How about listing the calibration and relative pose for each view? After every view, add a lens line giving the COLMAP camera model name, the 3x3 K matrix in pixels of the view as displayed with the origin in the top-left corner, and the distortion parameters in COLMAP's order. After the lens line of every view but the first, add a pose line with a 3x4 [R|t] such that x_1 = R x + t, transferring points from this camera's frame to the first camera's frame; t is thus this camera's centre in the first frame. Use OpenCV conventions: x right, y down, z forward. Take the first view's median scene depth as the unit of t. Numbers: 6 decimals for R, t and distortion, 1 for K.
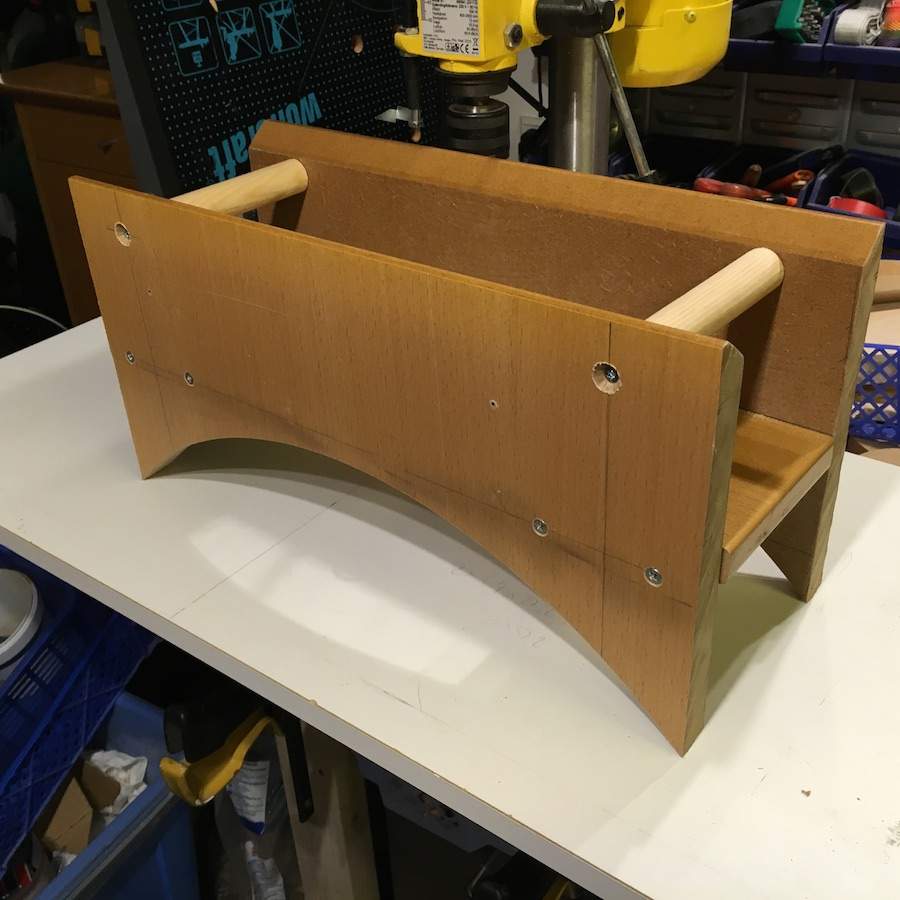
lens RADIAL K [[1034.3, 0, 453.8], [0, 1034.3, 449.9], [0, 0, 1]] dist [0.033680, 0.000000]
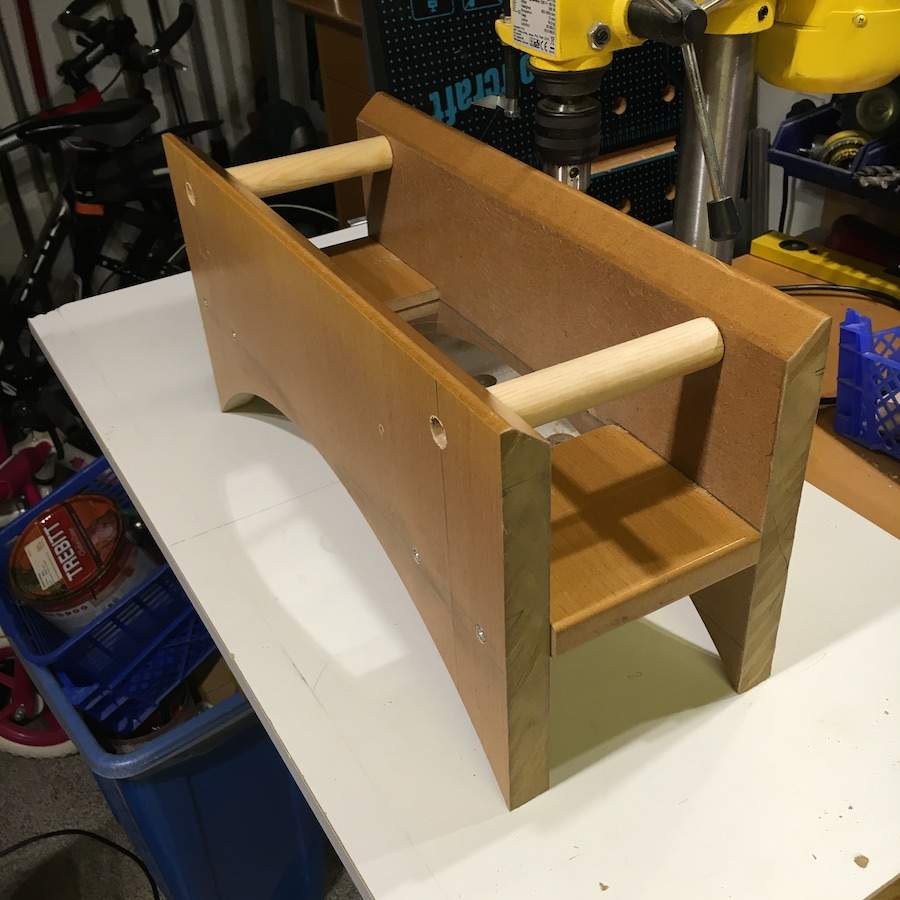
lens RADIAL K [[1034.3, 0, 472.1], [0, 1034.3, 454.7], [0, 0, 1]] dist [0.033680, 0.000000]
pose [[0.932875, 0.211712, -0.291415, 0.292536], [-0.188196, 0.976304, 0.106831, -0.099875], [0.307127, -0.044816, 0.950613, 0.041151]]
